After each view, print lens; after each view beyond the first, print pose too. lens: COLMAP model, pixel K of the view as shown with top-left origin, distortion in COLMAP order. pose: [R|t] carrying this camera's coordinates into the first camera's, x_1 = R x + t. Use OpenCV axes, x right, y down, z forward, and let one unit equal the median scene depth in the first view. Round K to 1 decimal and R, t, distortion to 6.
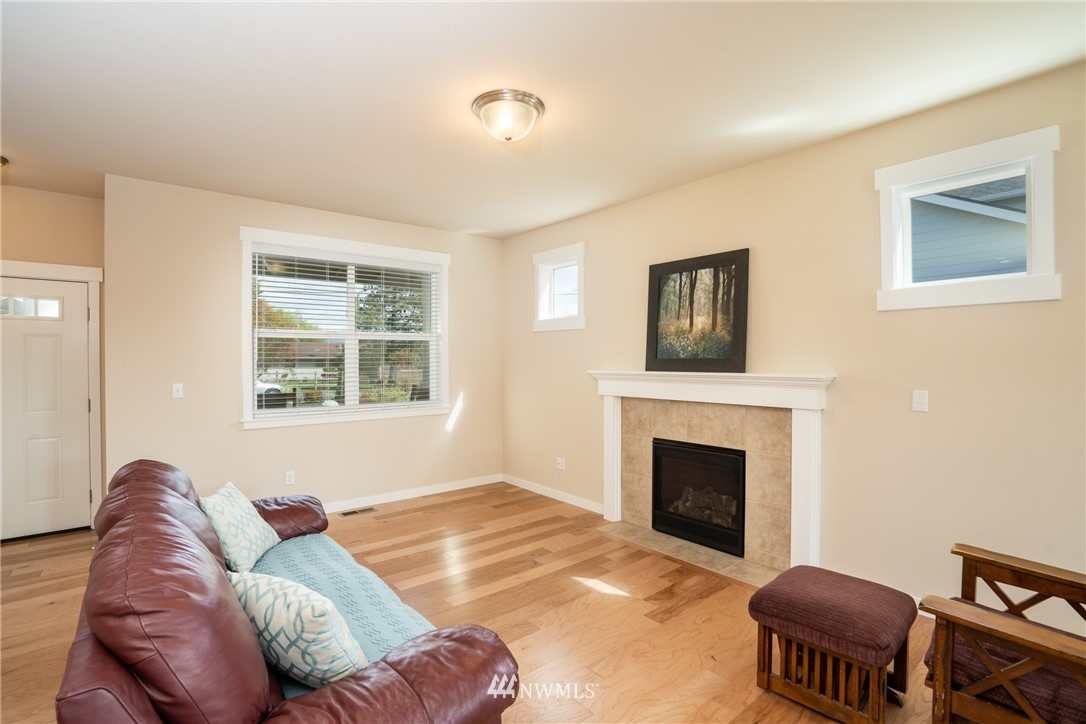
lens RADIAL K [[505.1, 0, 543.0], [0, 505.1, 362.0], [0, 0, 1]] dist [-0.060301, 0.025399]
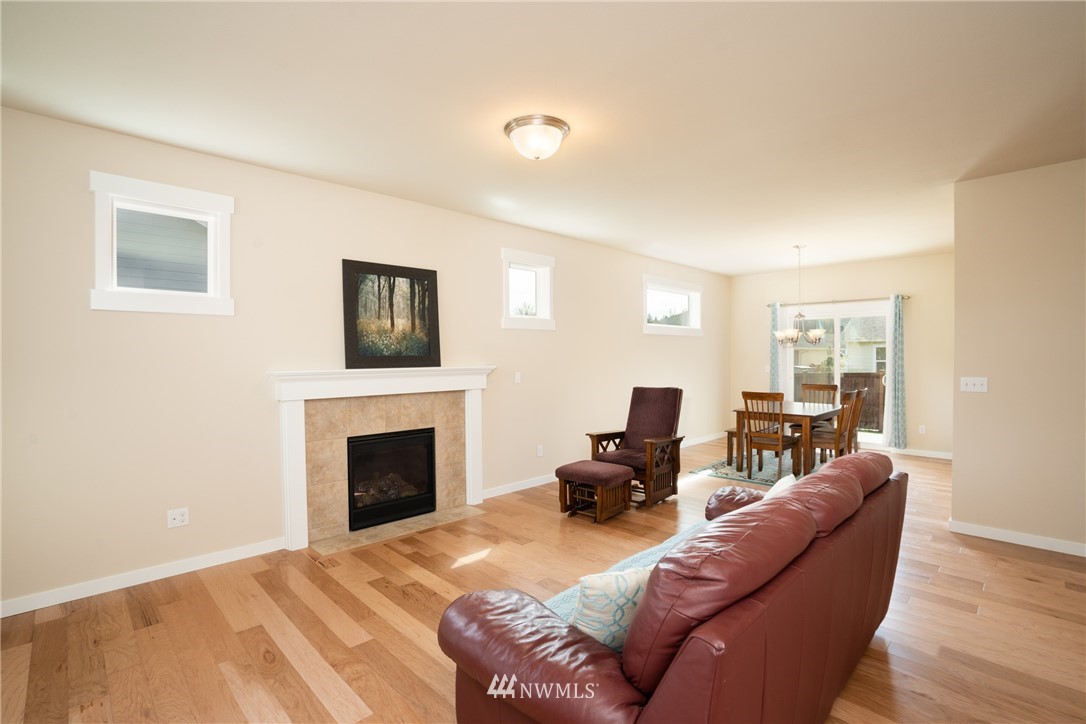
lens RADIAL K [[505.1, 0, 543.0], [0, 505.1, 362.0], [0, 0, 1]] dist [-0.060301, 0.025399]
pose [[-0.091990, -0.011593, 0.995692, -0.840312], [0.009660, 0.999875, 0.012534, -0.004027], [-0.995713, 0.010772, -0.091866, 0.772424]]
